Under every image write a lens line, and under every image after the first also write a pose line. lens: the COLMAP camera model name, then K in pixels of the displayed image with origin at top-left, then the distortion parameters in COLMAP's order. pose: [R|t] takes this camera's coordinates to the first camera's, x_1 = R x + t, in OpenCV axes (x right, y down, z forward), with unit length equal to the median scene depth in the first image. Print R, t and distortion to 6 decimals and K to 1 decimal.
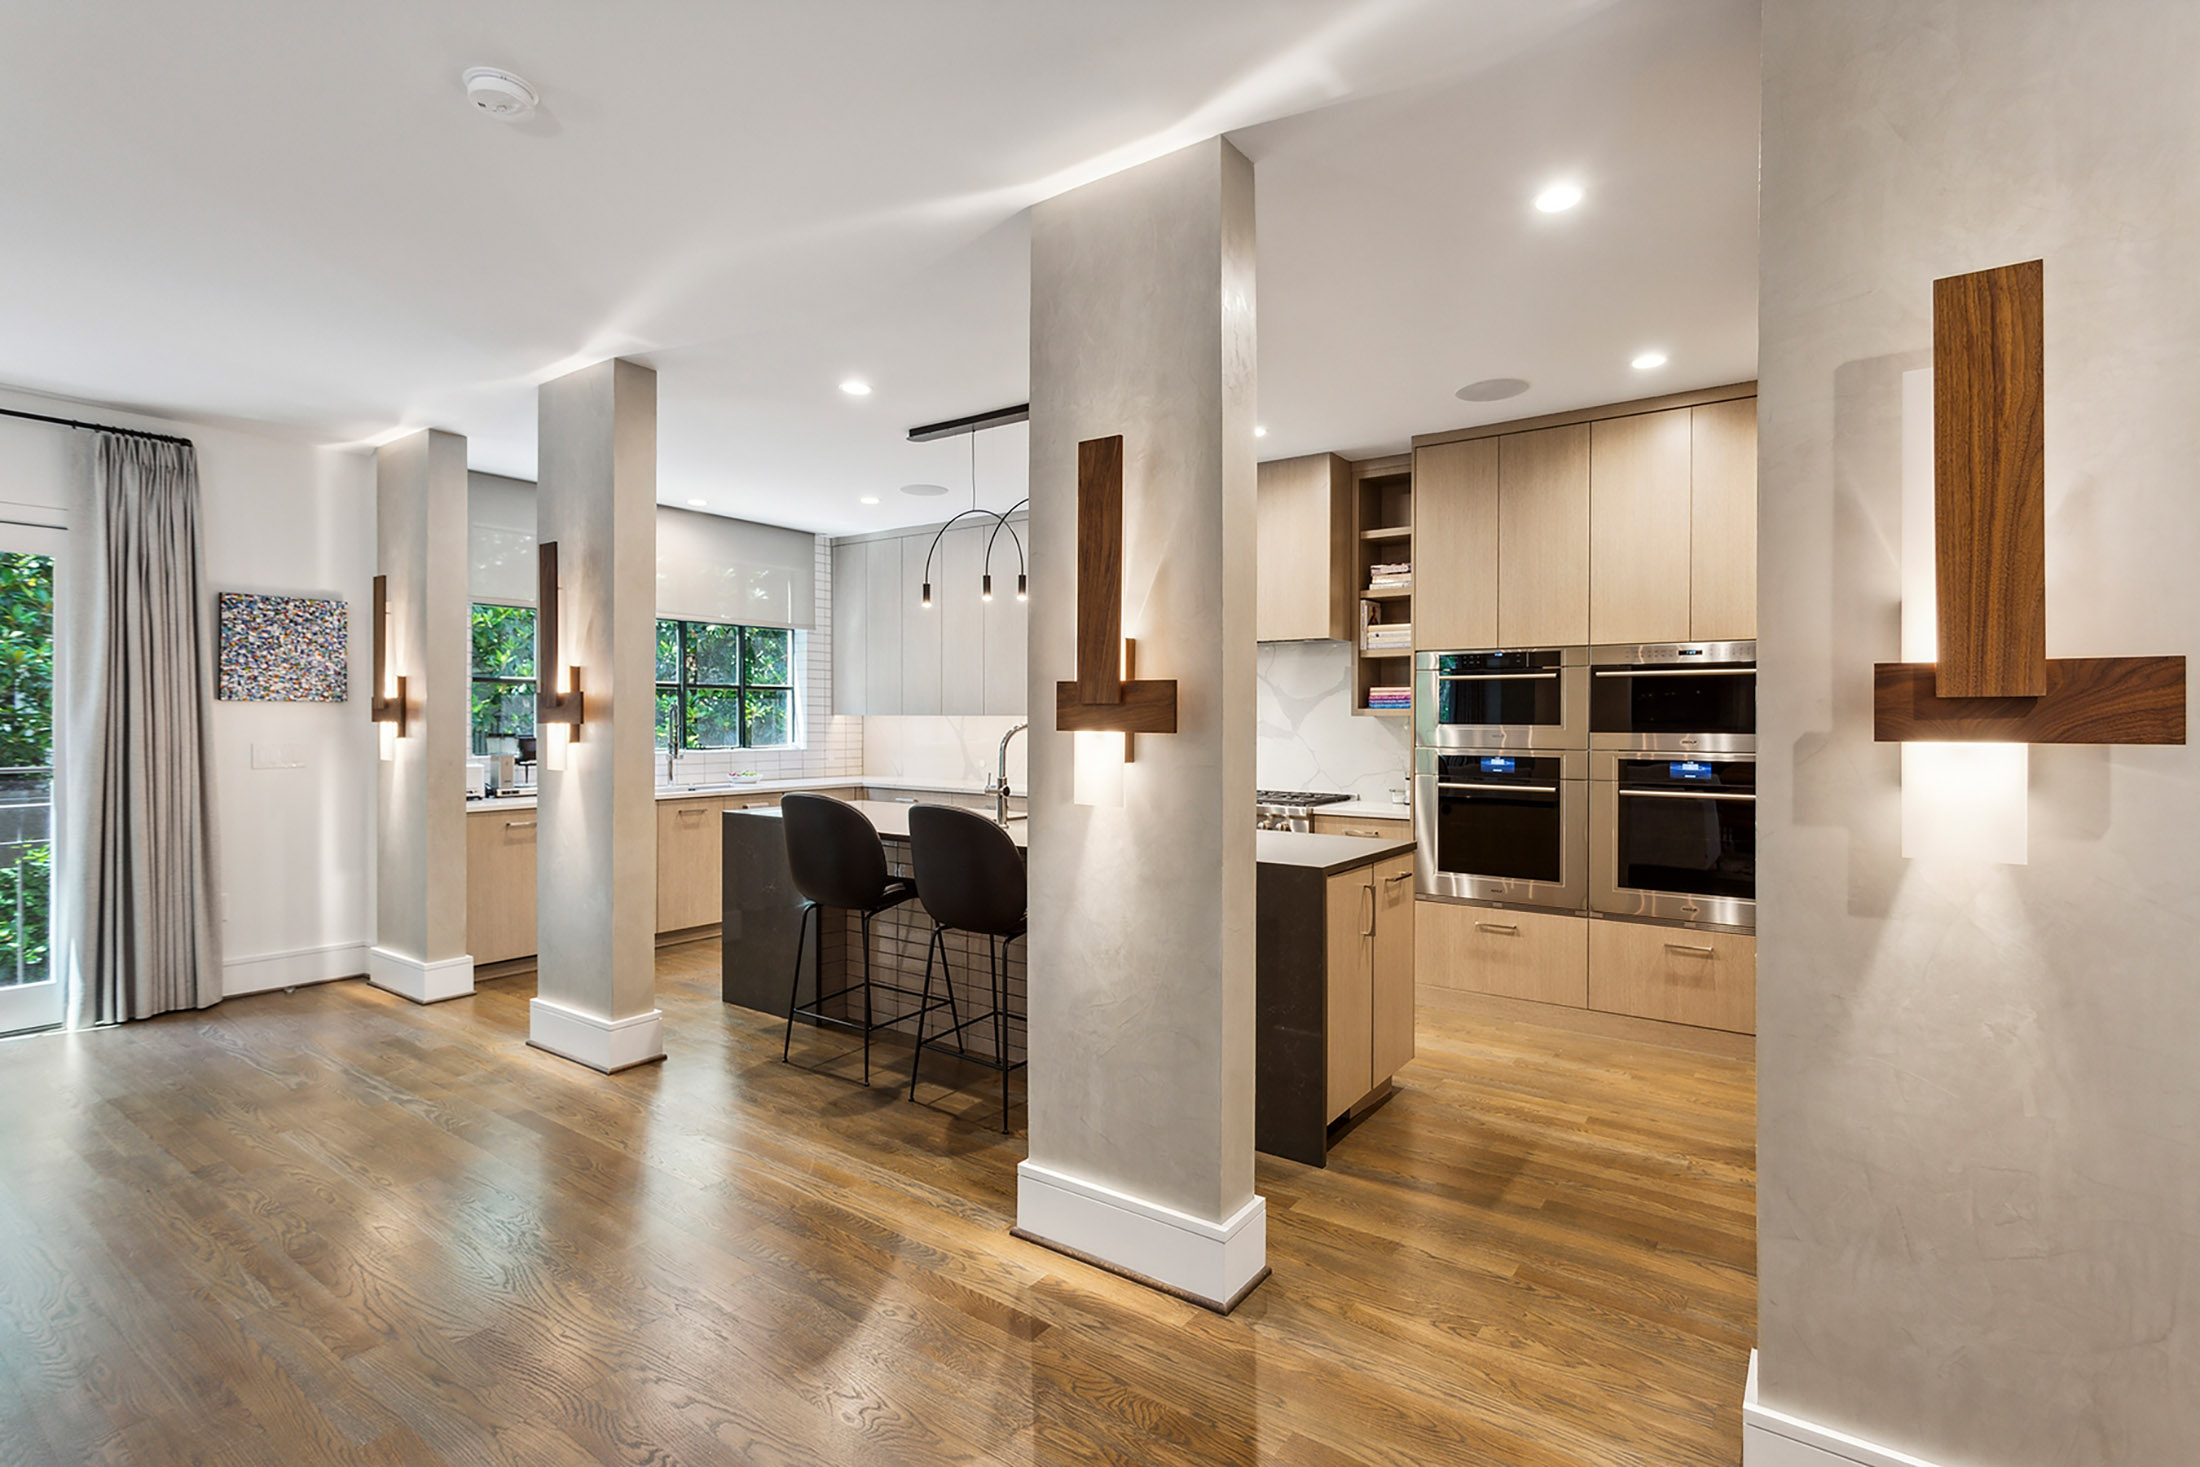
lens RADIAL K [[1058.1, 0, 1085.7], [0, 1058.1, 721.3], [0, 0, 1]] dist [0.004429, 0.002038]
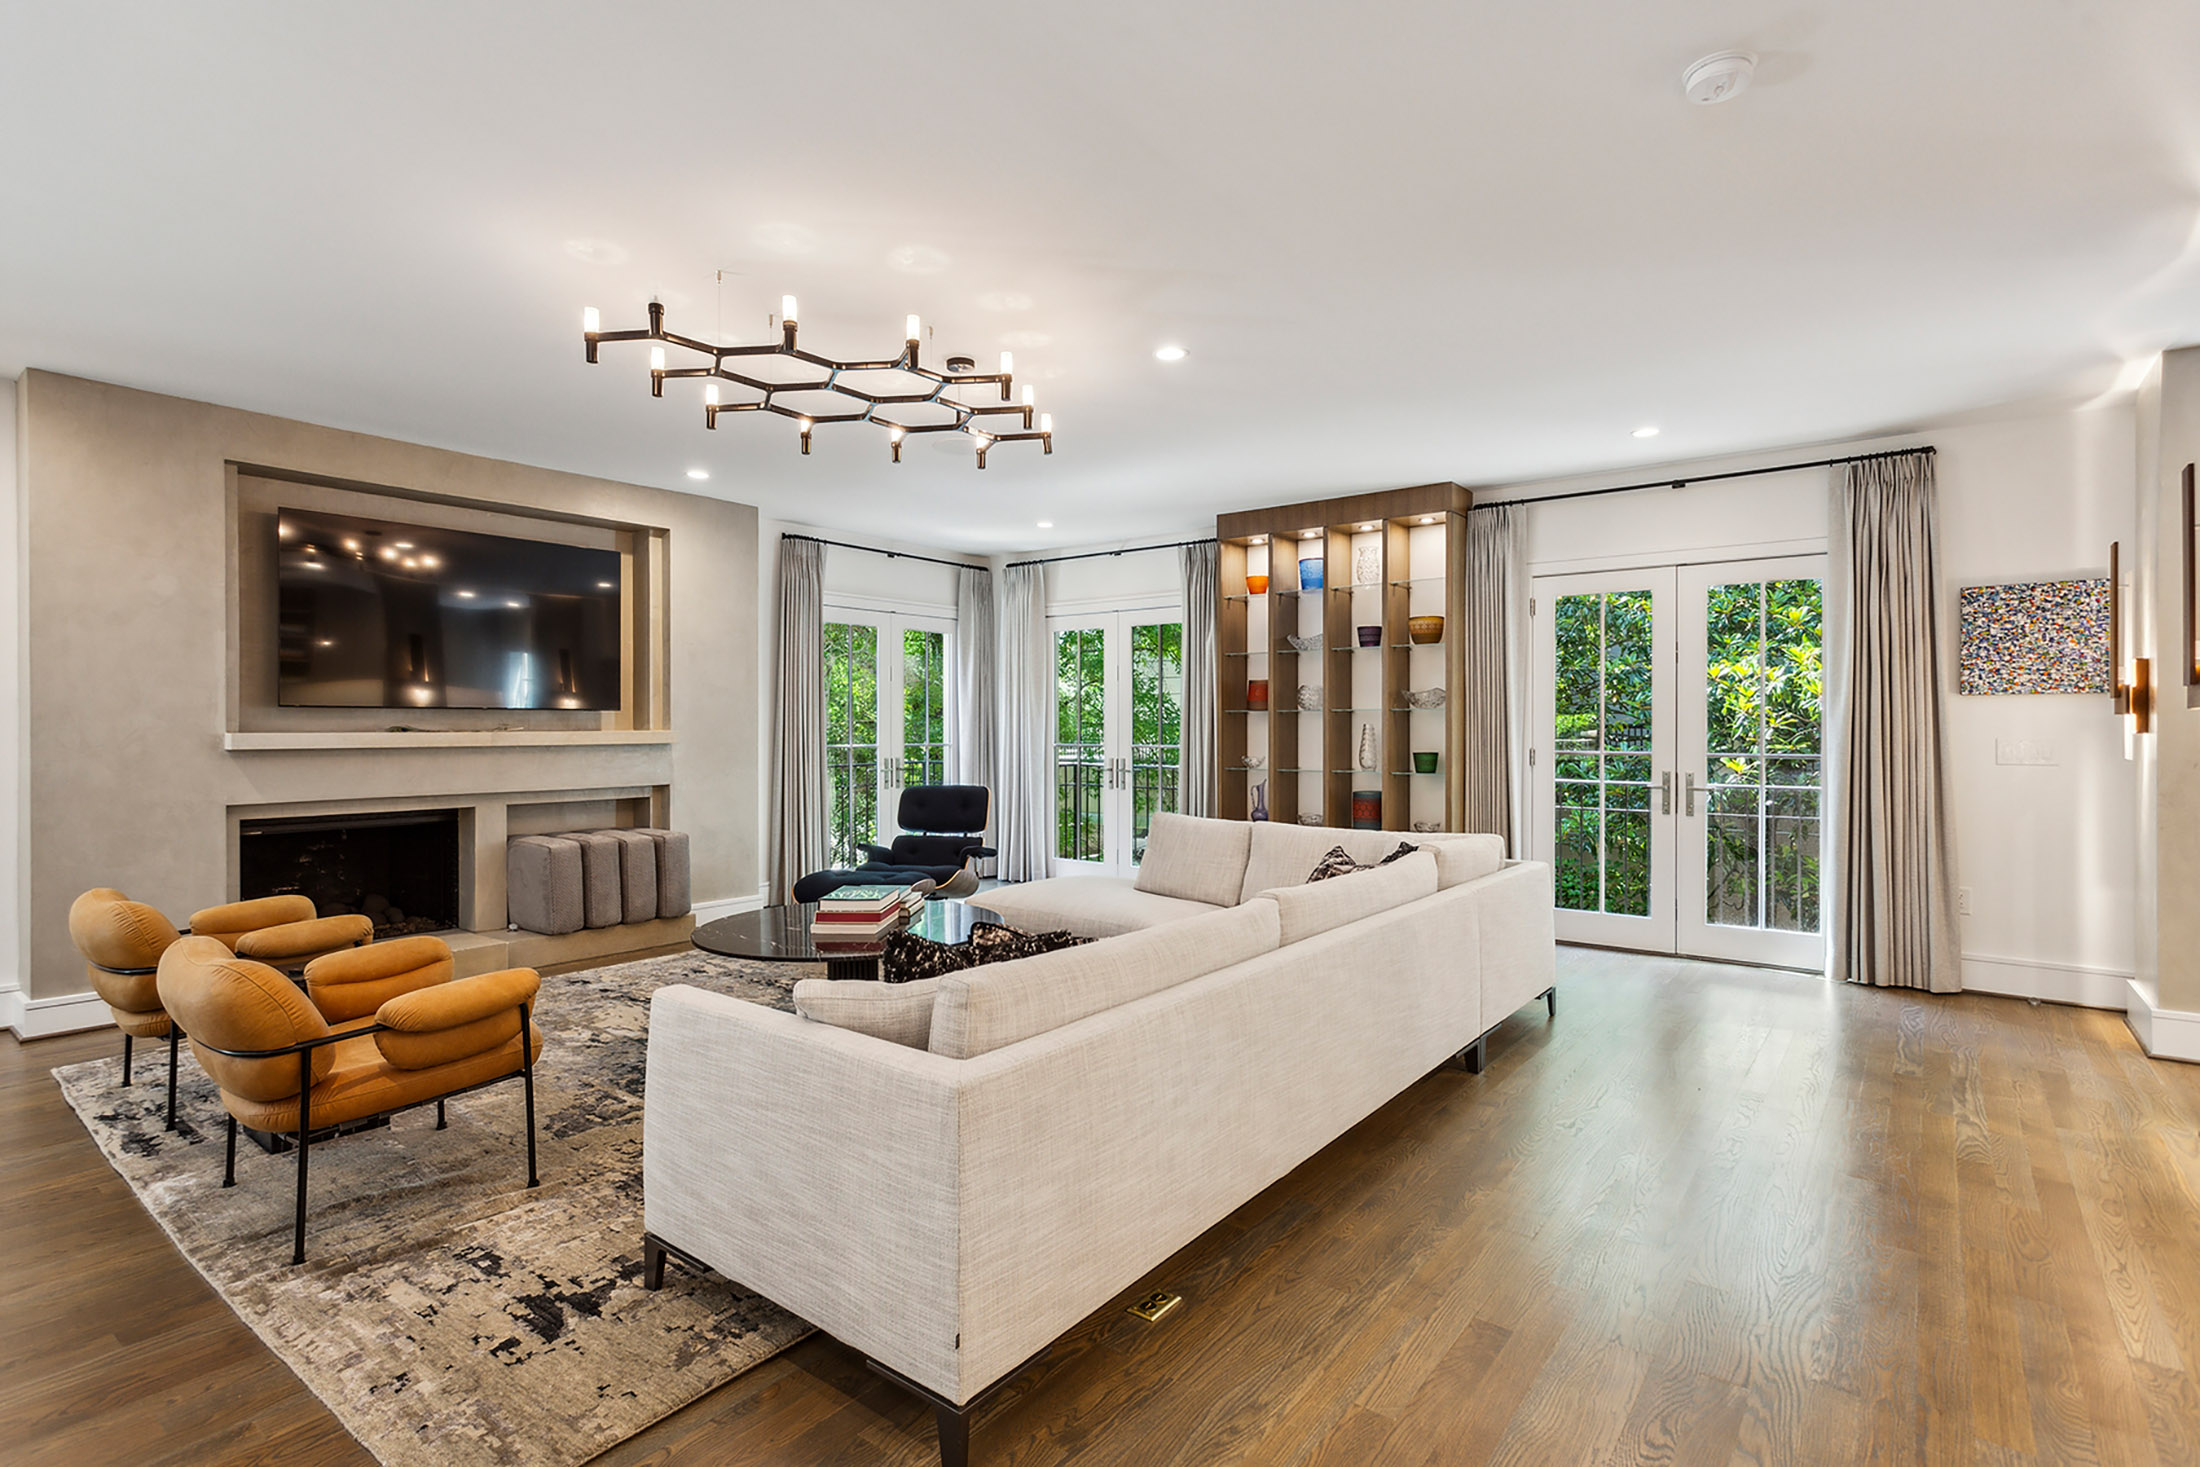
lens RADIAL K [[1058.1, 0, 1083.3], [0, 1058.1, 730.5], [0, 0, 1]] dist [0.004429, 0.002038]
pose [[-0.030828, -0.000763, -0.999524, 0.229381], [-0.003329, 0.999994, -0.000661, 0.018165], [0.999519, 0.003308, -0.030830, 0.203013]]
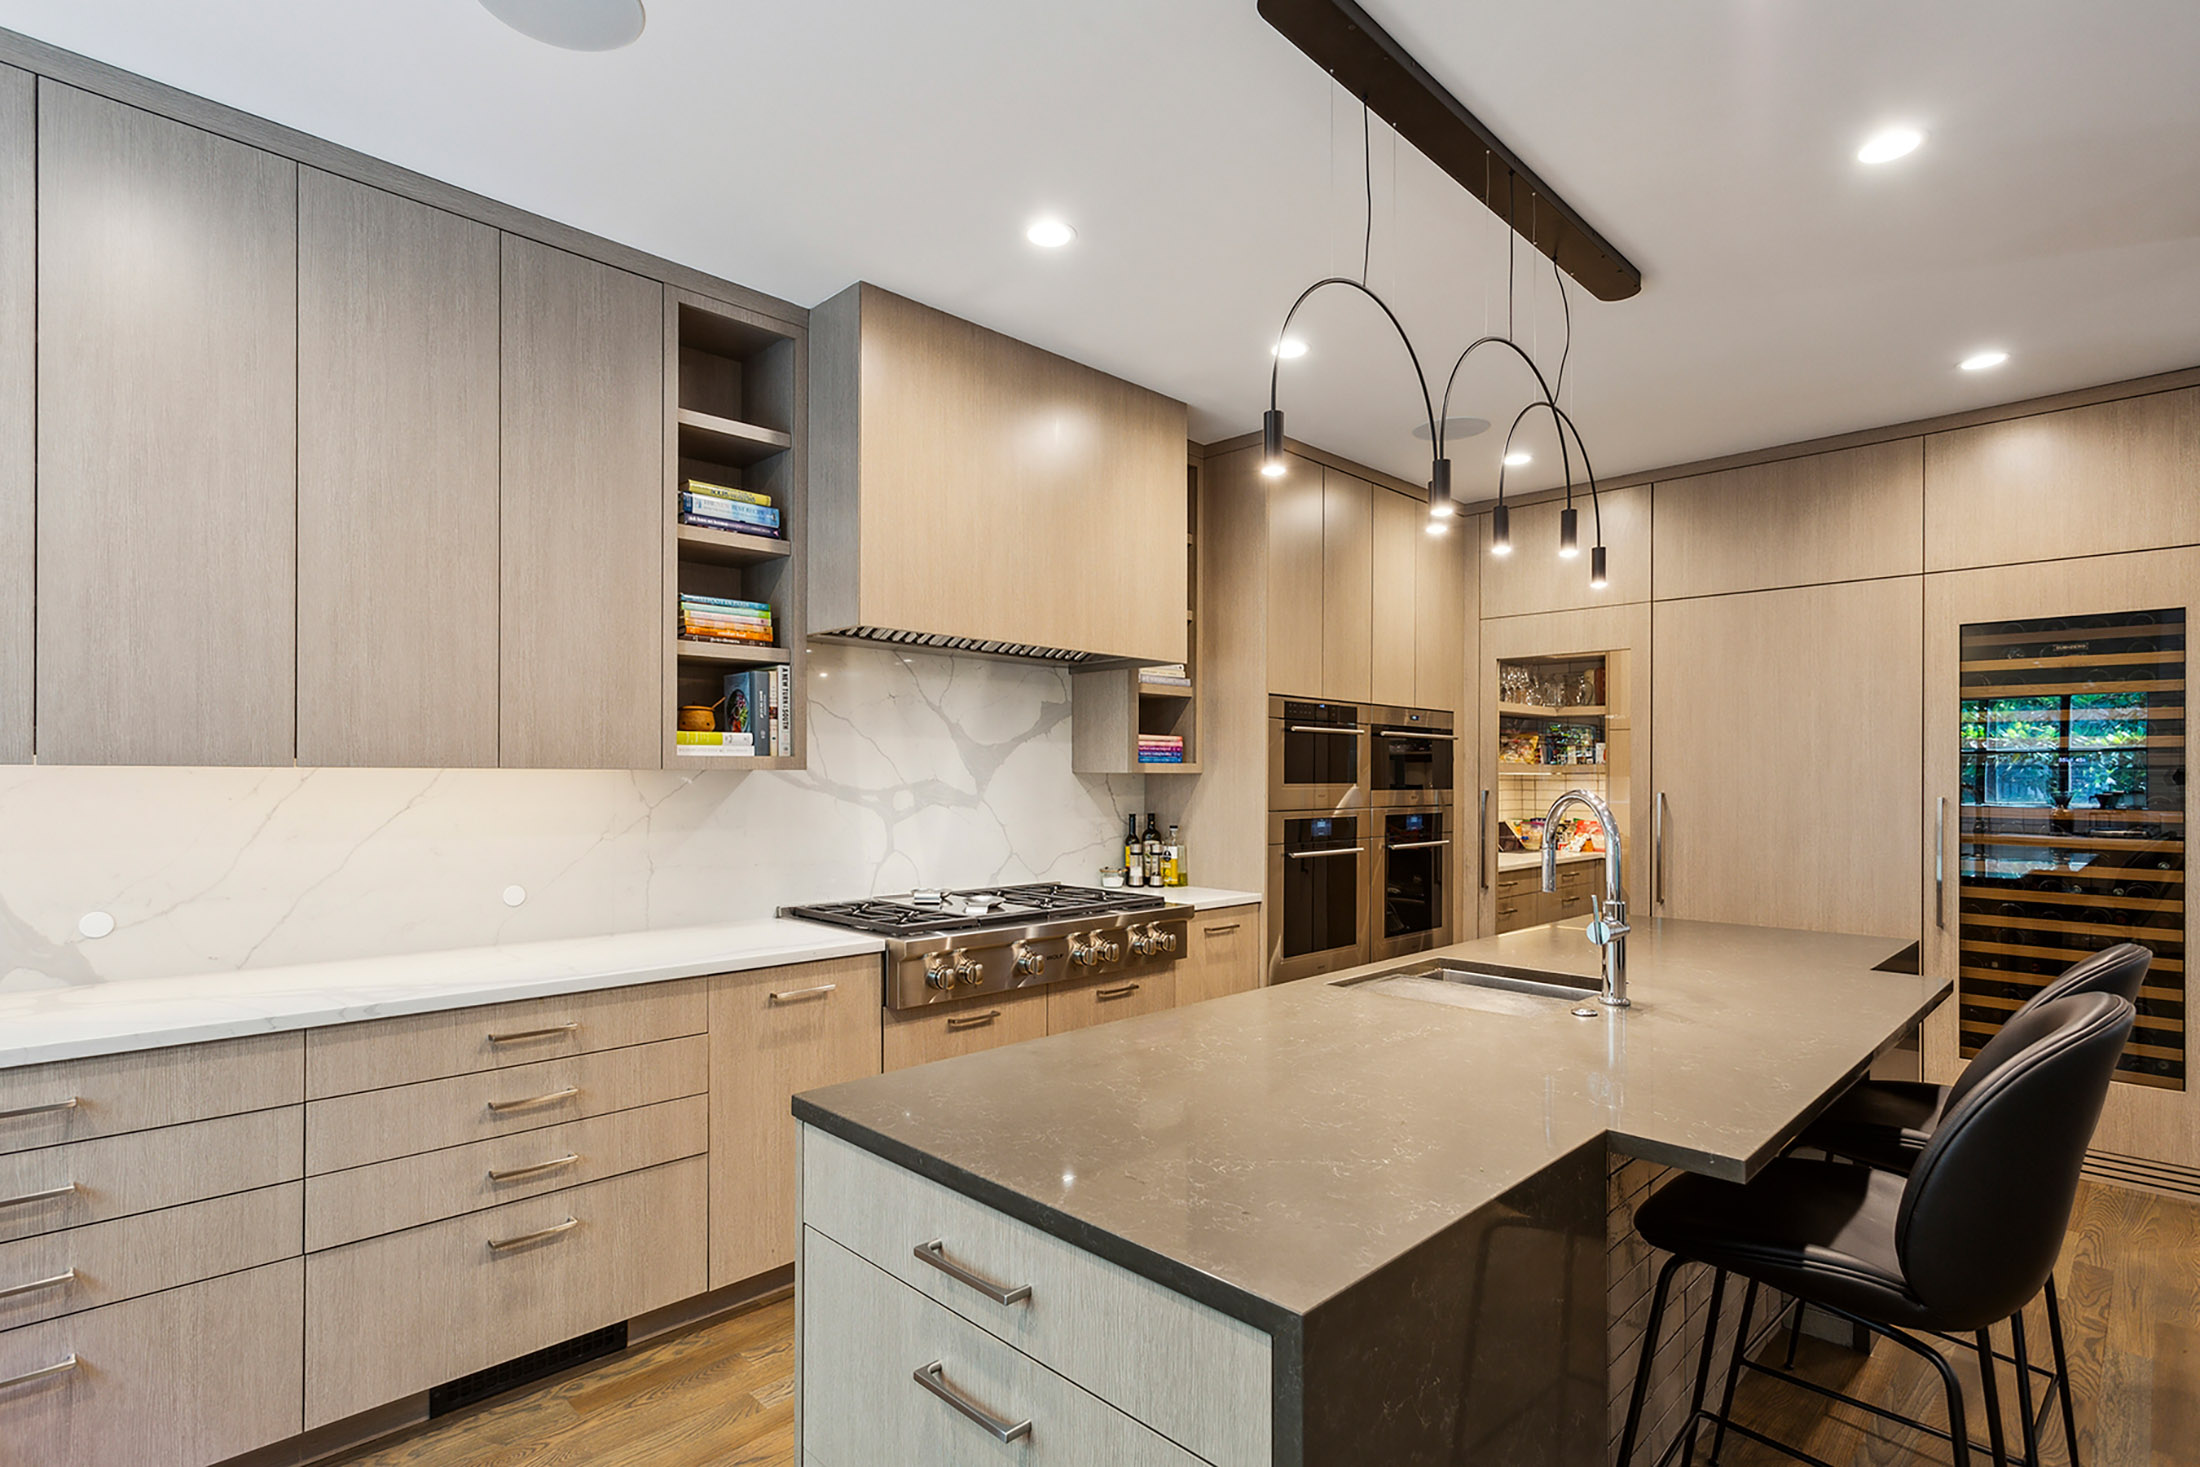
lens RADIAL K [[1058.1, 0, 1084.6], [0, 1058.1, 744.8], [0, 0, 1]] dist [0.004429, 0.002038]
pose [[0.162863, 0.022945, 0.986382, -0.535581], [-0.002514, 0.999736, -0.022841, -0.008432], [-0.986645, 0.001240, 0.162878, 1.045009]]
